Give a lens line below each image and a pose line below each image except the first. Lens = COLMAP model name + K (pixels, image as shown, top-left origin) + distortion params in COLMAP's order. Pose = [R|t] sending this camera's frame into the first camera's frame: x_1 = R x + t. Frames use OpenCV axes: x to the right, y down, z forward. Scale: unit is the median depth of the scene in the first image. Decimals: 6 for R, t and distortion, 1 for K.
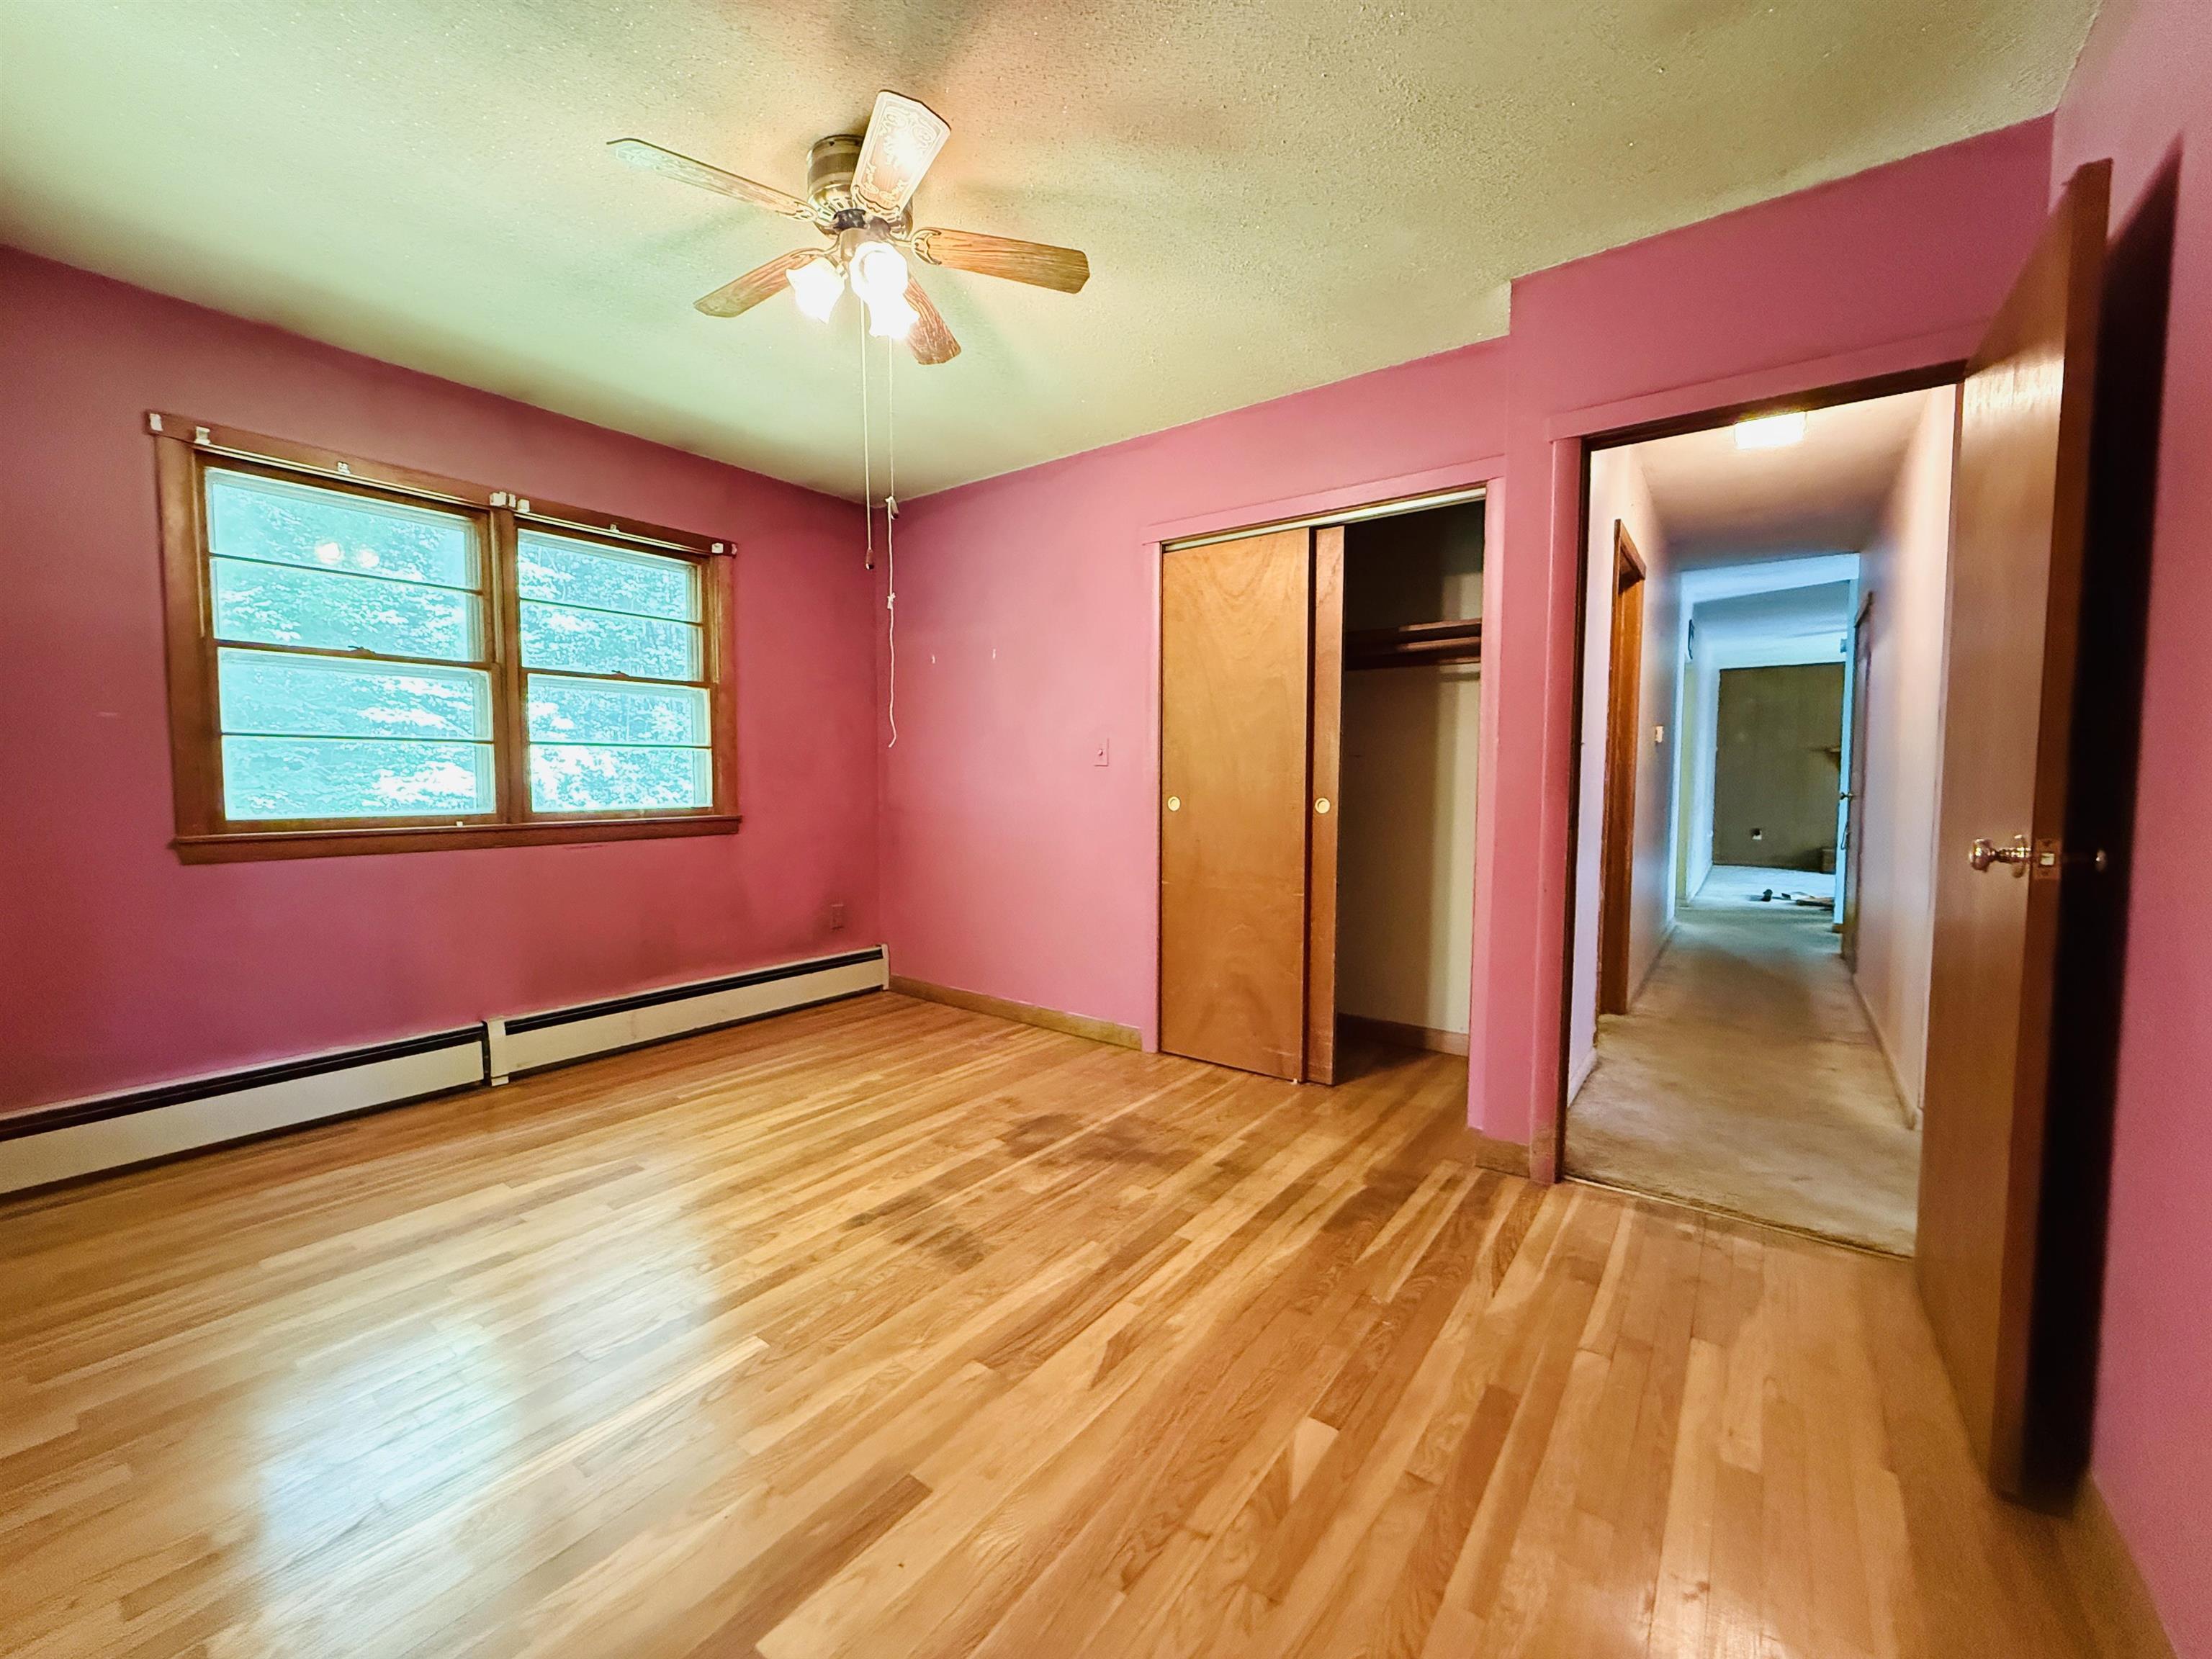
lens RADIAL K [[880.2, 0, 1103.9], [0, 880.2, 828.3], [0, 0, 1]] dist [-0.000601, -0.000208]
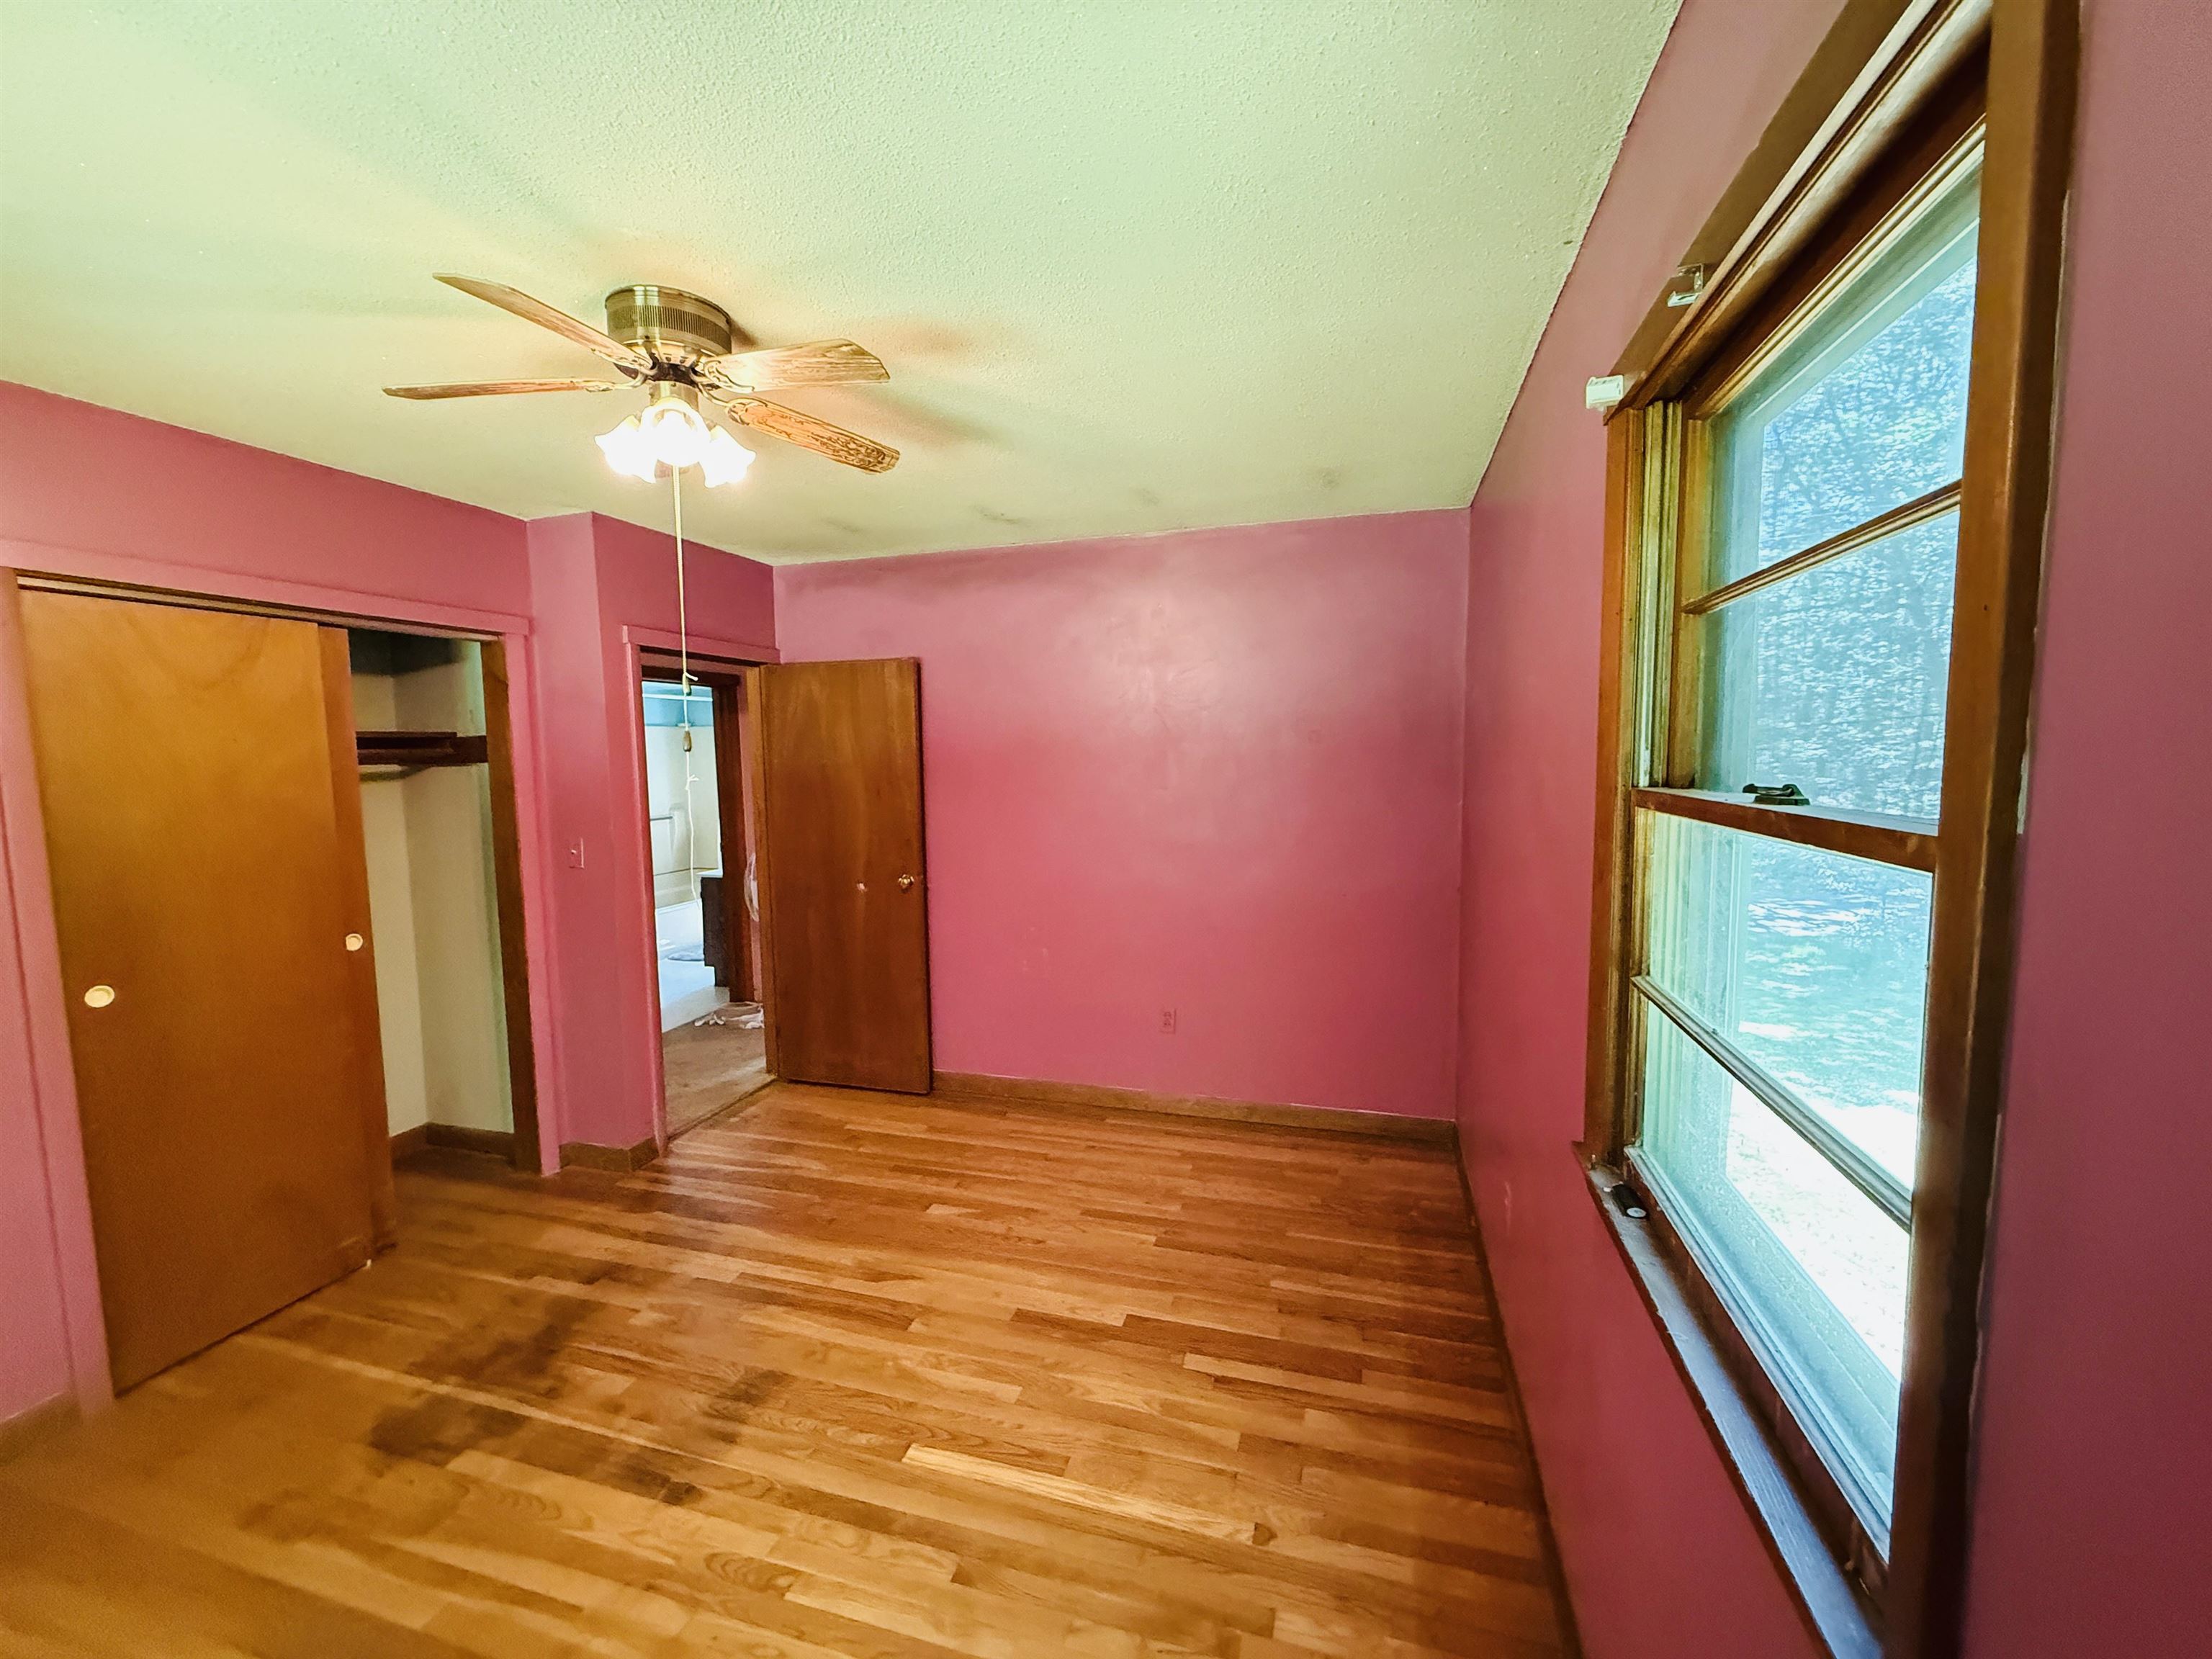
lens RADIAL K [[880.2, 0, 1104.8], [0, 880.2, 829.2], [0, 0, 1]] dist [-0.000601, -0.000208]
pose [[-0.349434, -0.081472, 0.933412, -0.987369], [0.071914, 0.990942, 0.113415, -0.219919], [-0.934197, 0.106756, -0.340410, 0.711422]]
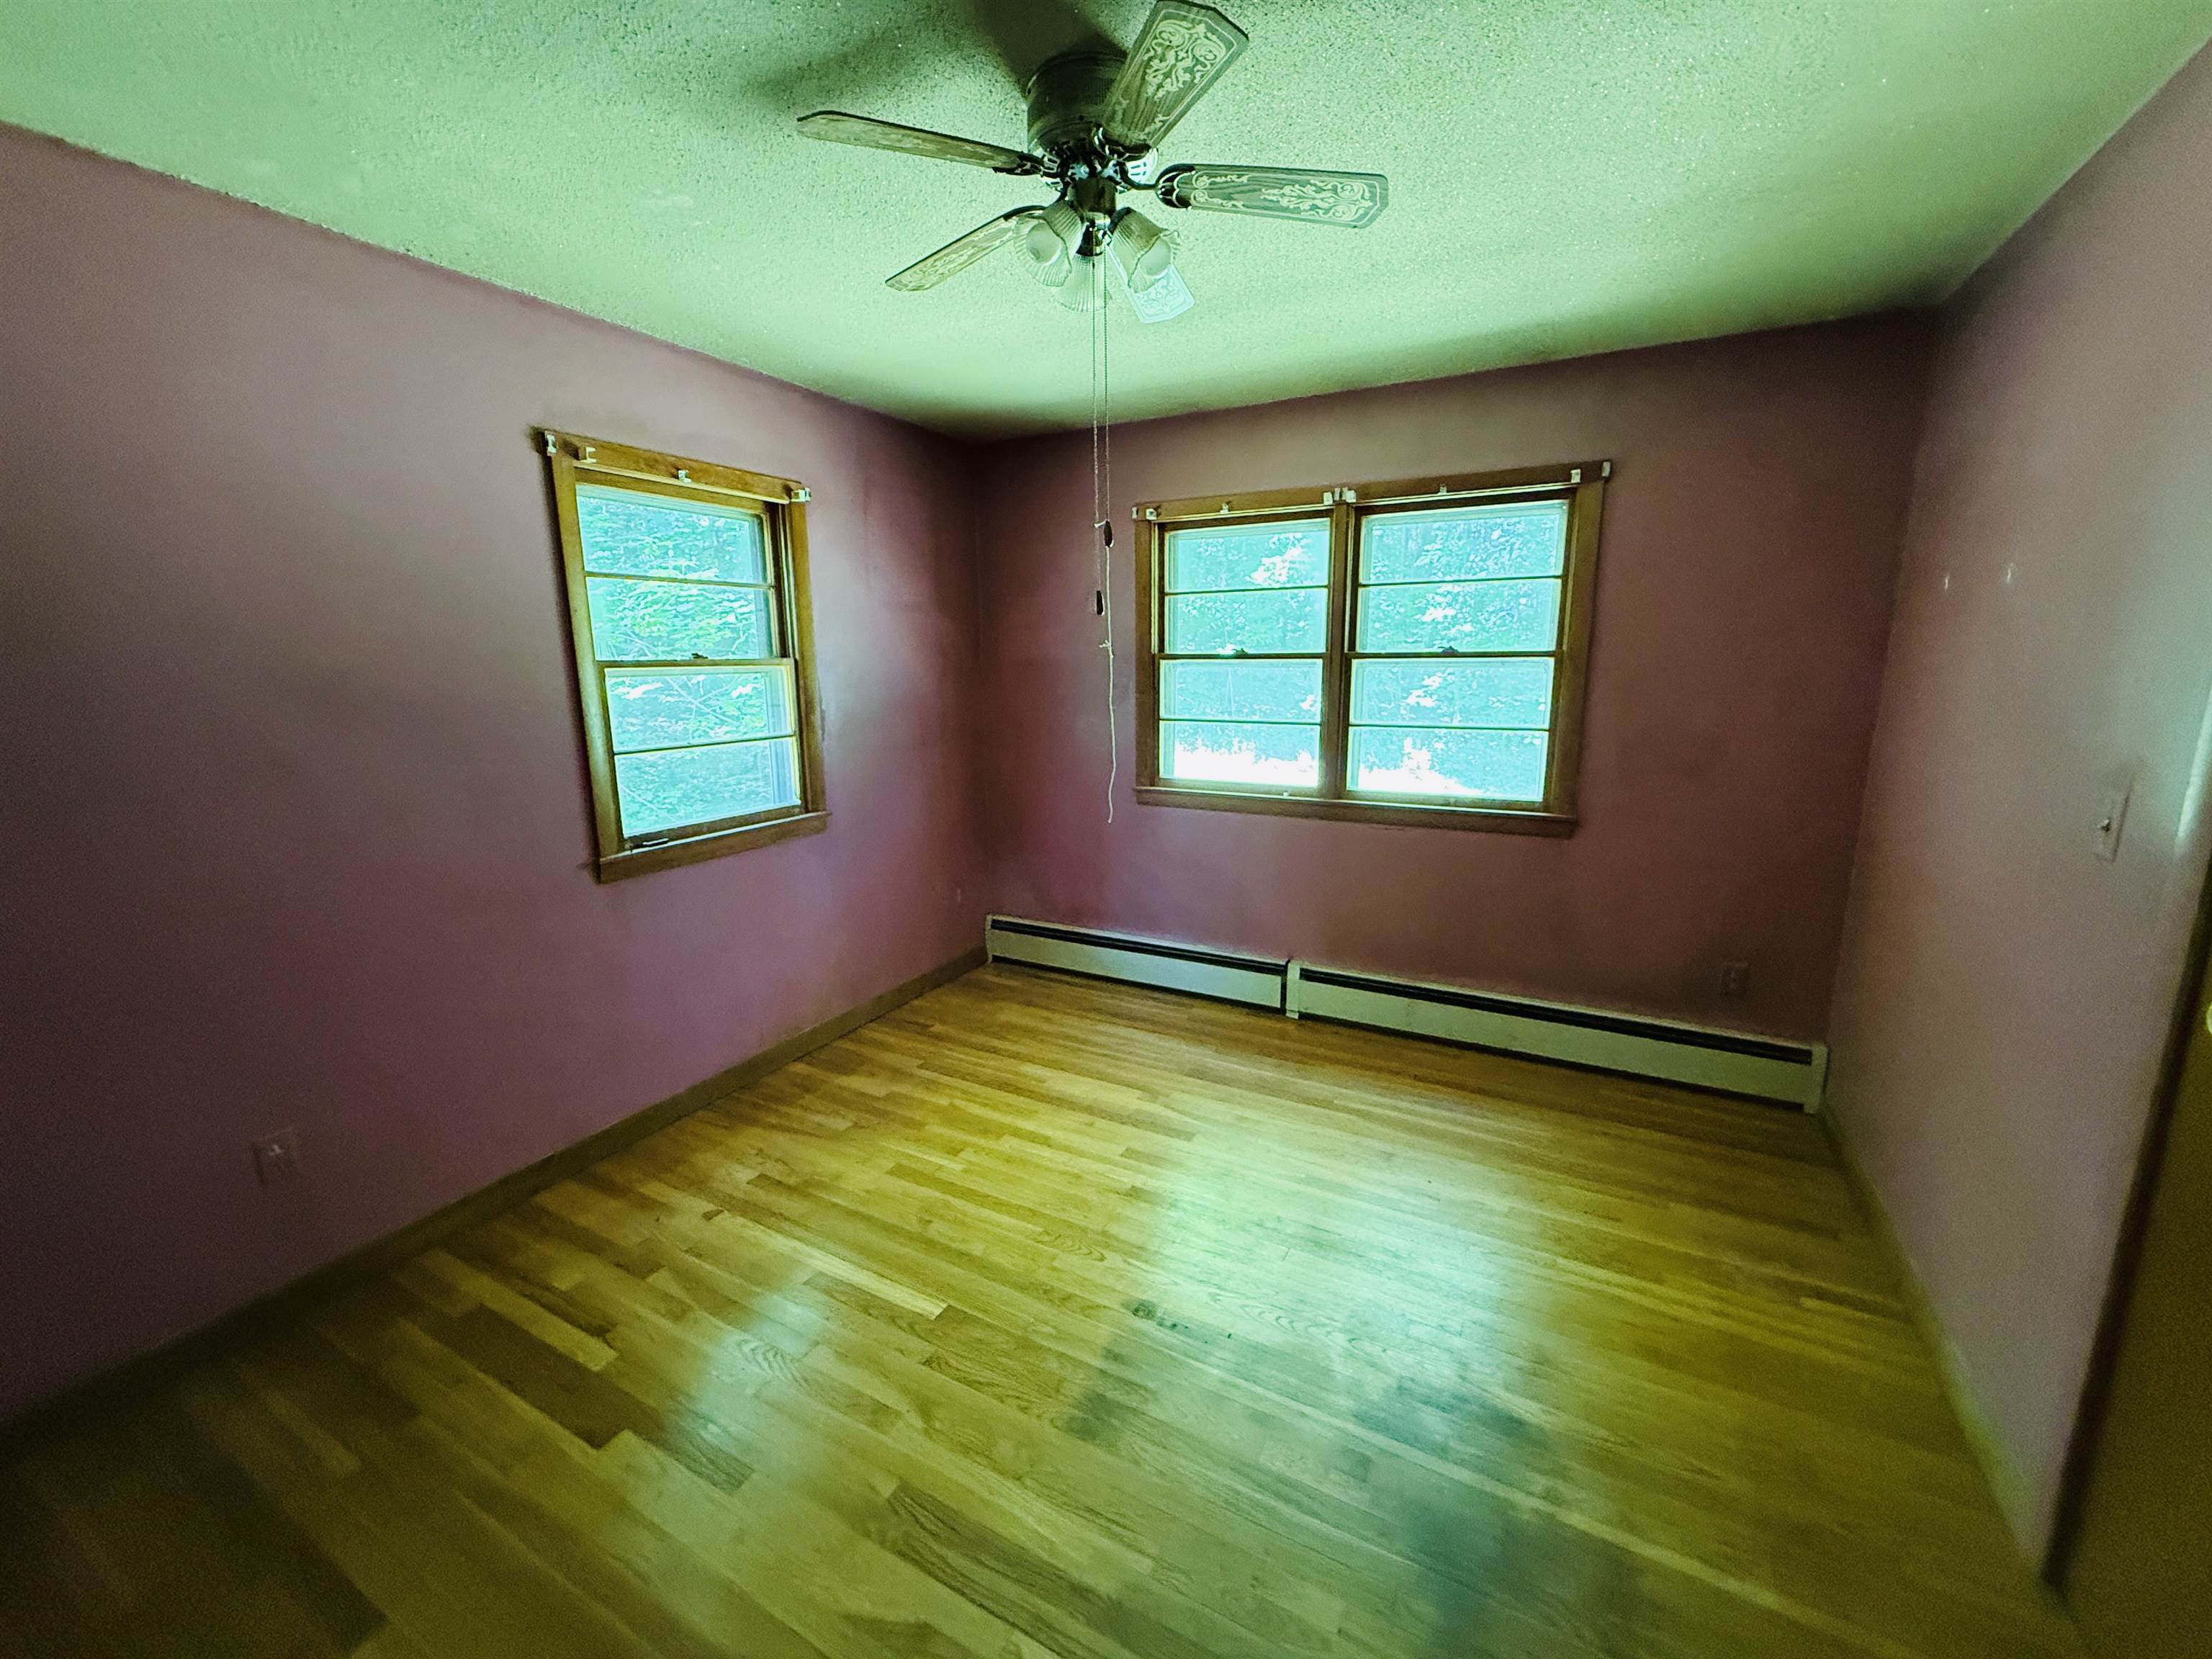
lens RADIAL K [[880.2, 0, 1102.2], [0, 880.2, 830.5], [0, 0, 1]] dist [-0.000601, -0.000208]
pose [[0.146845, 0.188004, -0.971129, 0.448927], [-0.052943, 0.981858, 0.182075, -0.187196], [0.987742, 0.024678, 0.154135, 0.680599]]
